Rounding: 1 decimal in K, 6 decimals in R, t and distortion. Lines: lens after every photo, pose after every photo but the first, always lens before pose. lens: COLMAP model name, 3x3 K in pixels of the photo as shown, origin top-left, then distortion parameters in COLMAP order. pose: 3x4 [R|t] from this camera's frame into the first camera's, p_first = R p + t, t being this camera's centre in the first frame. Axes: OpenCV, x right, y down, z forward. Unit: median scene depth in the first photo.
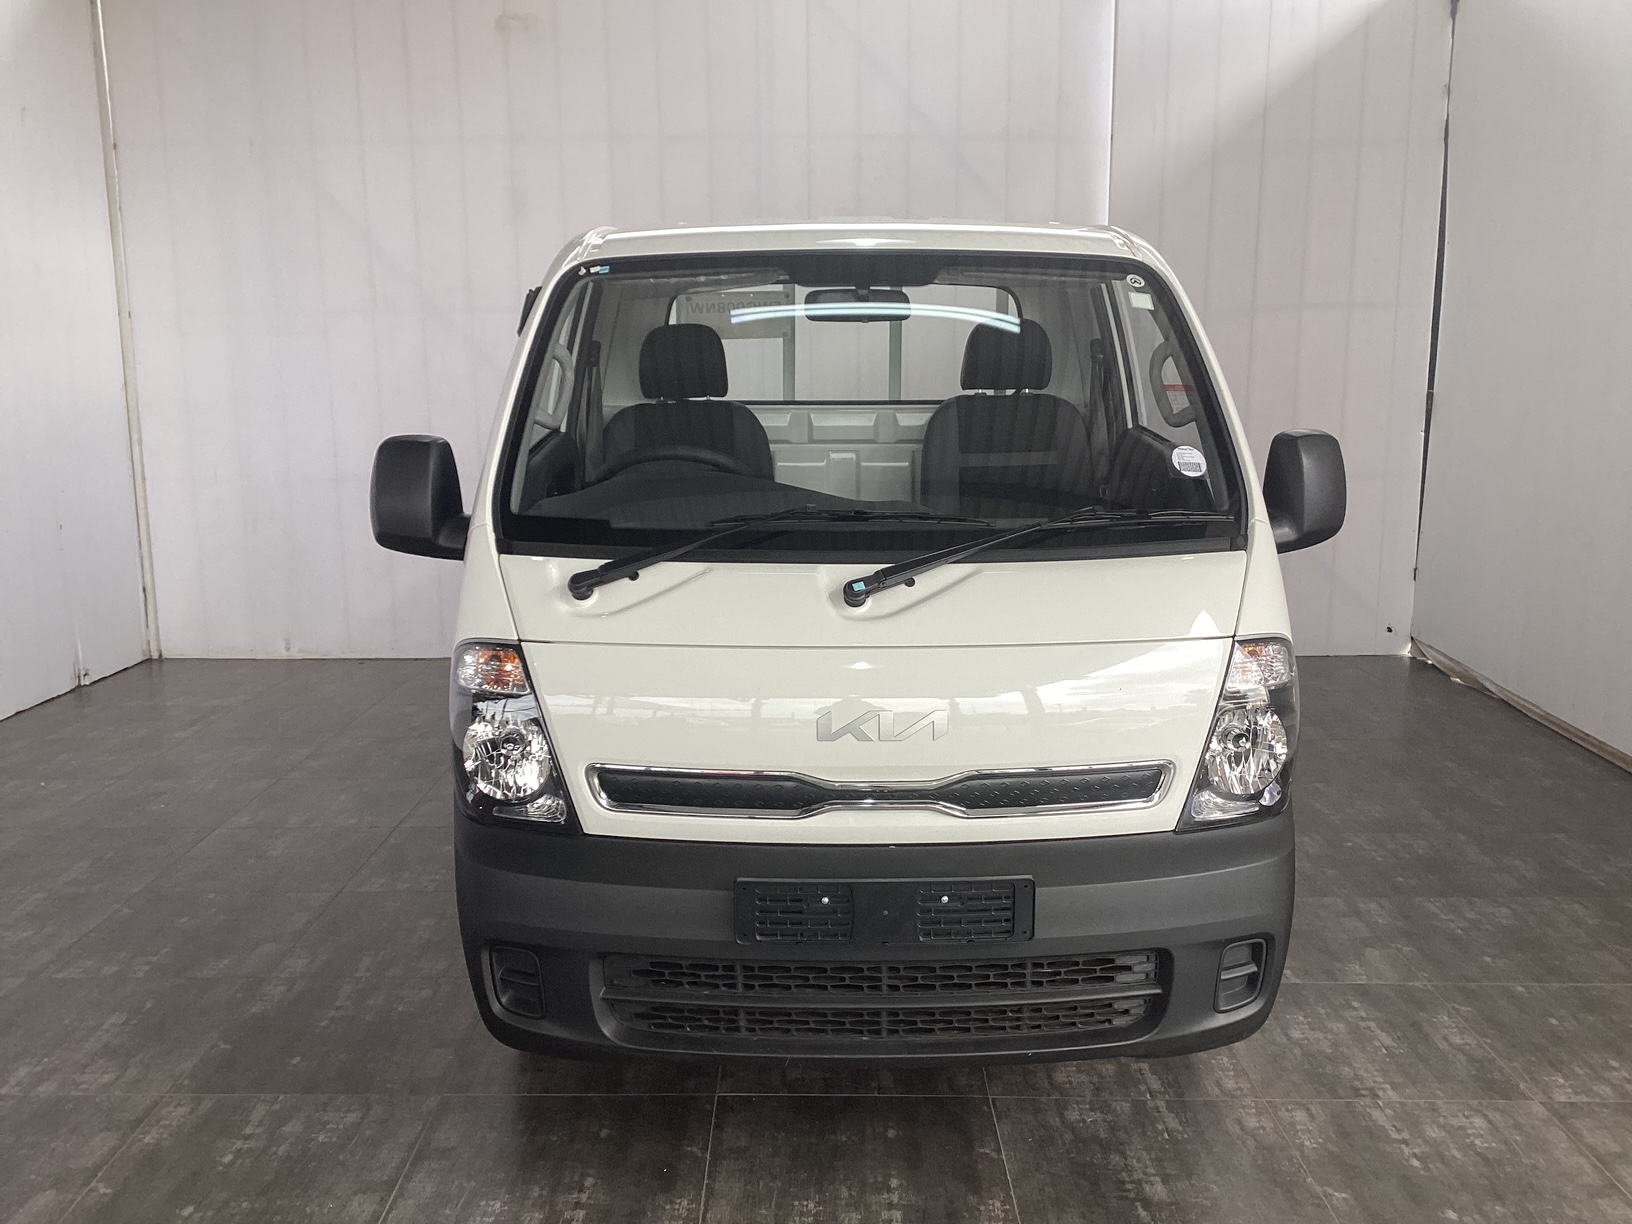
lens RADIAL K [[1481.0, 0, 811.2], [0, 1481.0, 615.5], [0, 0, 1]] dist [0.081669, -0.127215]
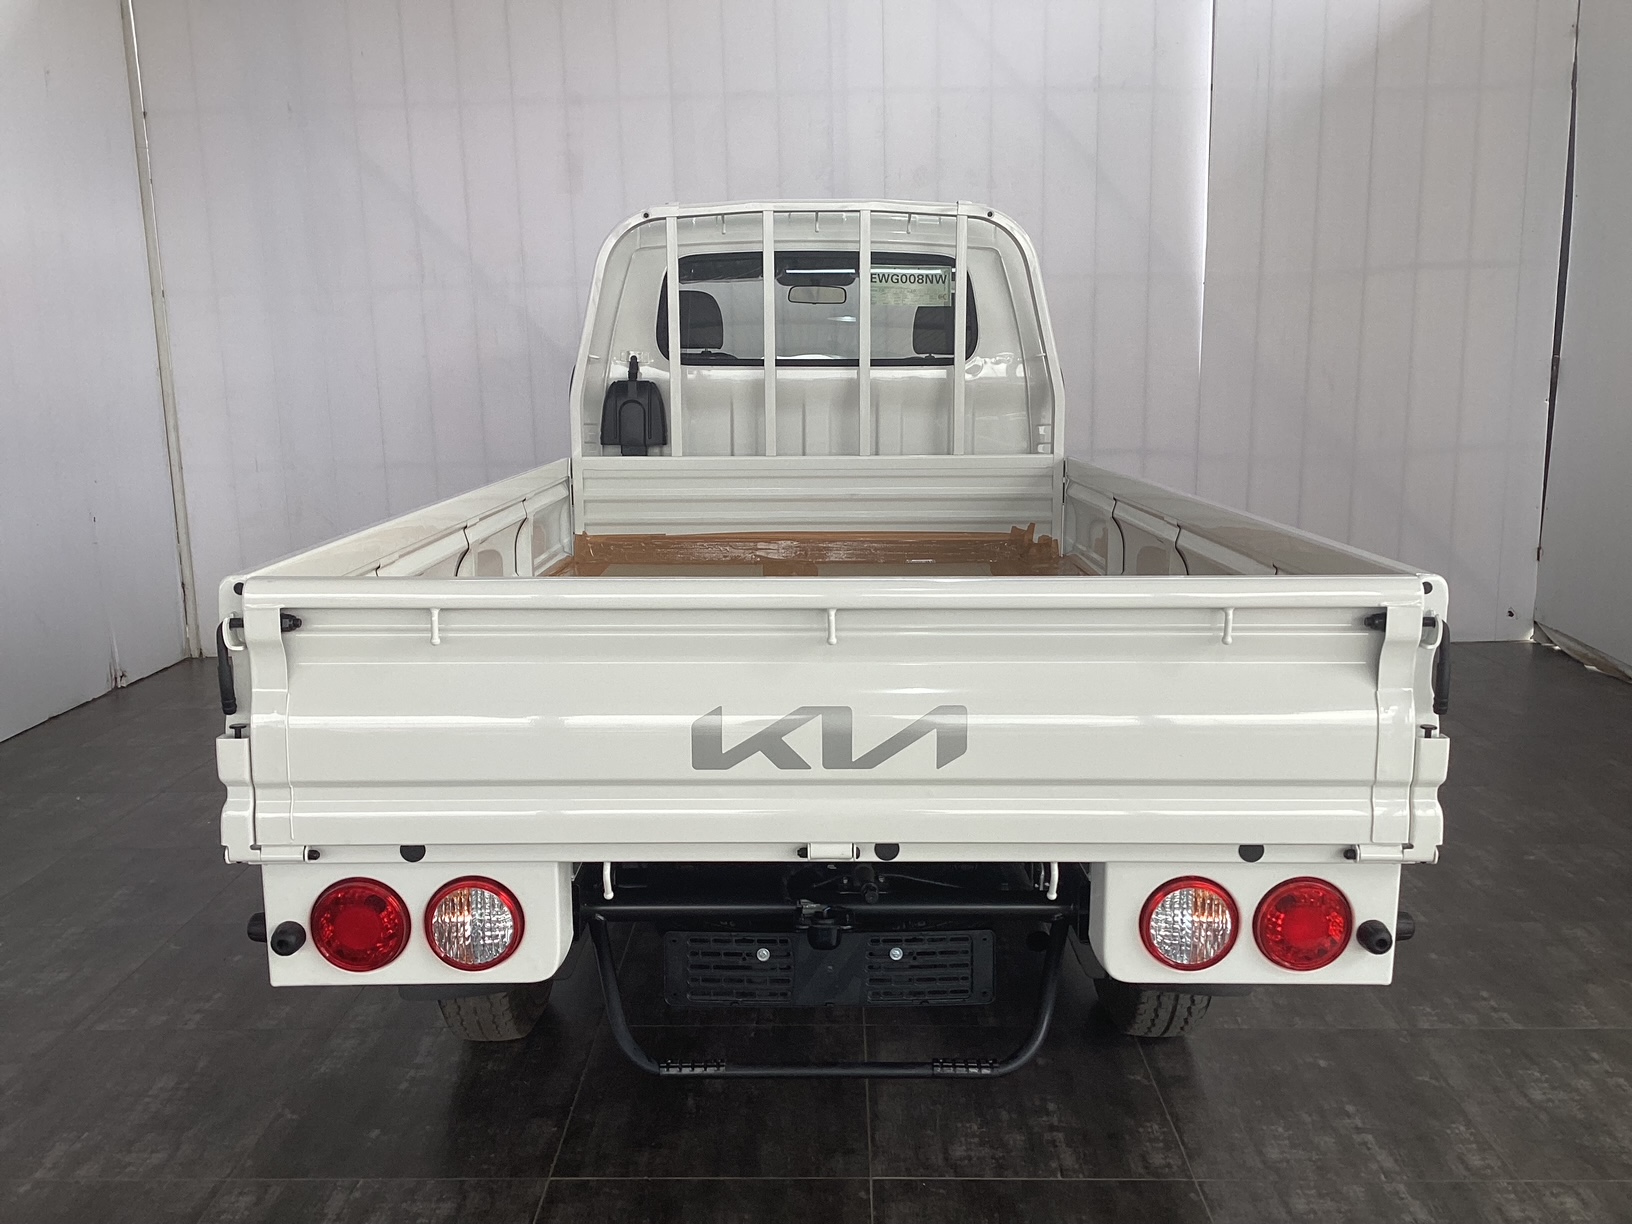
lens RADIAL K [[1469.2, 0, 816.0], [0, 1469.2, 612.0], [0, 0, 1]] dist [0.080061, -0.109801]
pose [[0.999868, -0.010322, -0.012548, -0.067848], [0.010417, 0.999917, 0.007523, -0.006095], [0.012469, -0.007653, 0.999893, 0.133458]]
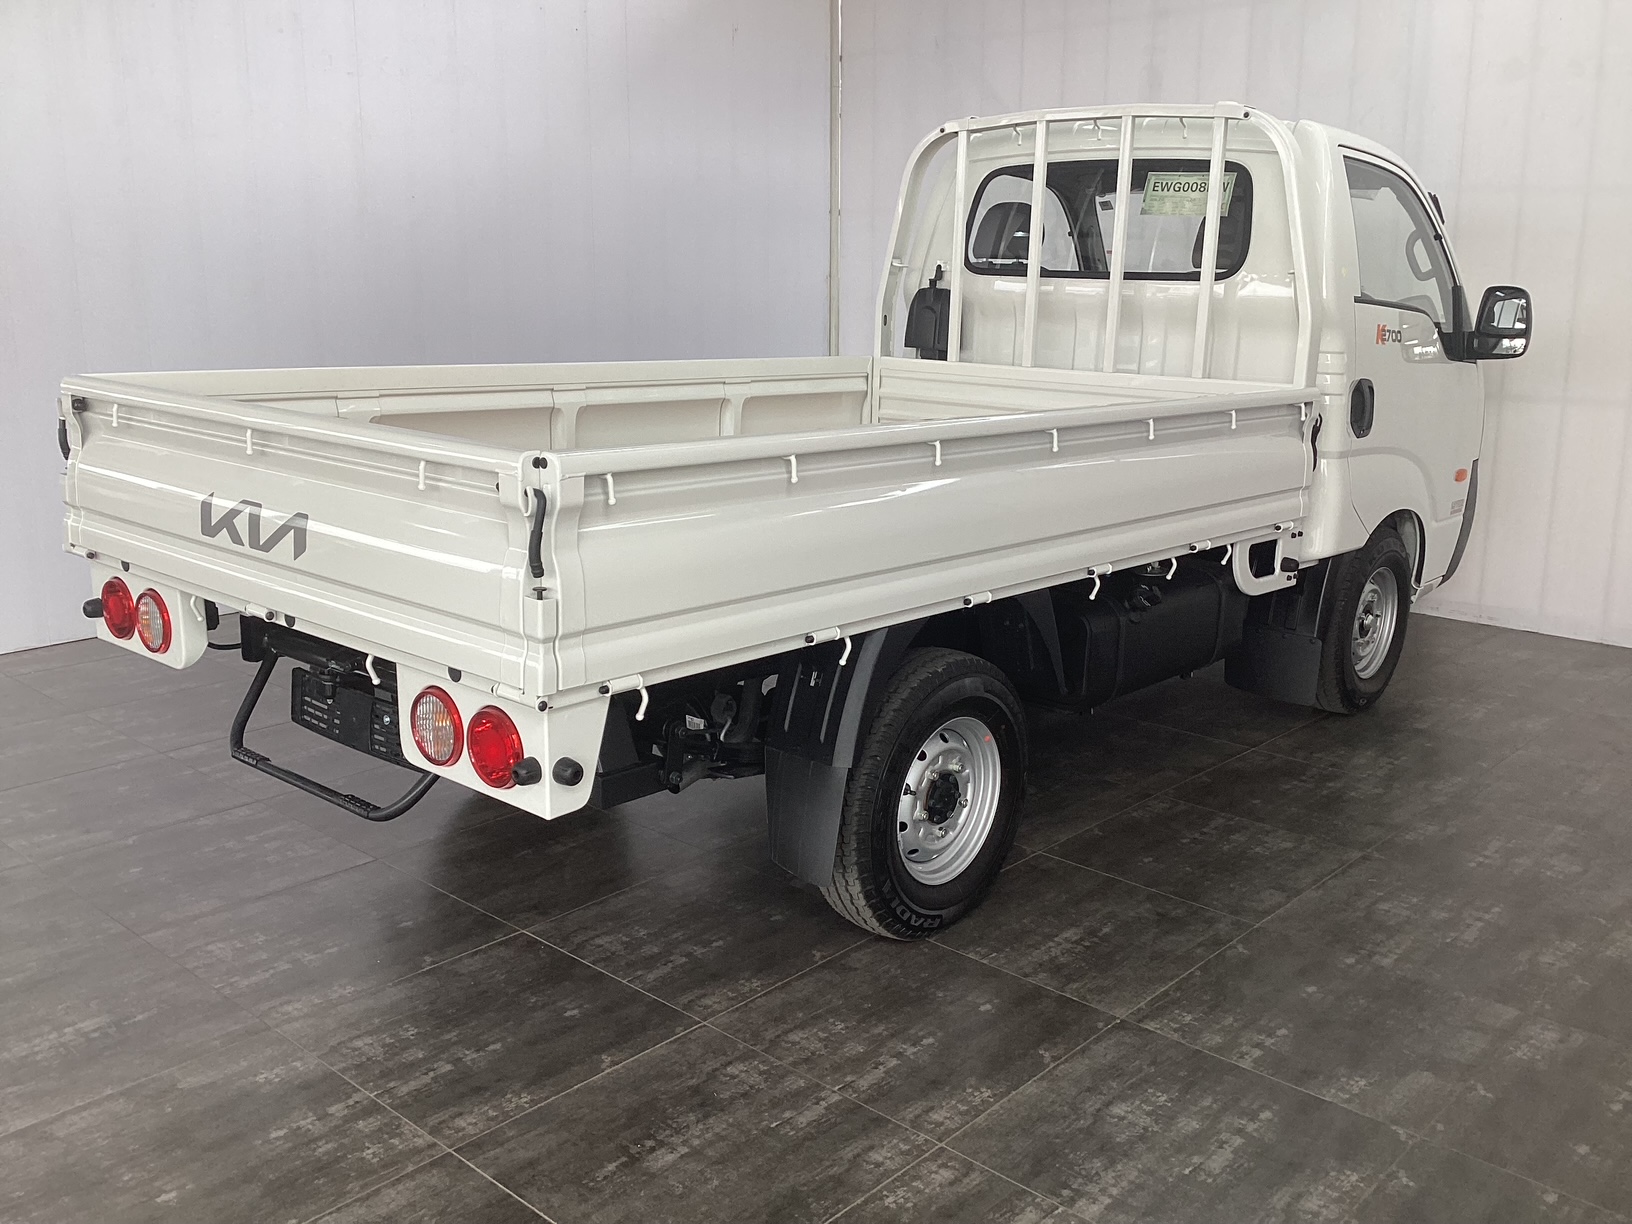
lens RADIAL K [[1469.2, 0, 816.0], [0, 1469.2, 612.0], [0, 0, 1]] dist [0.080061, -0.109801]
pose [[0.737660, 0.161964, -0.655458, 0.606249], [-0.128458, 0.986736, 0.099255, -0.021823], [0.662840, 0.010982, 0.748681, 0.303255]]
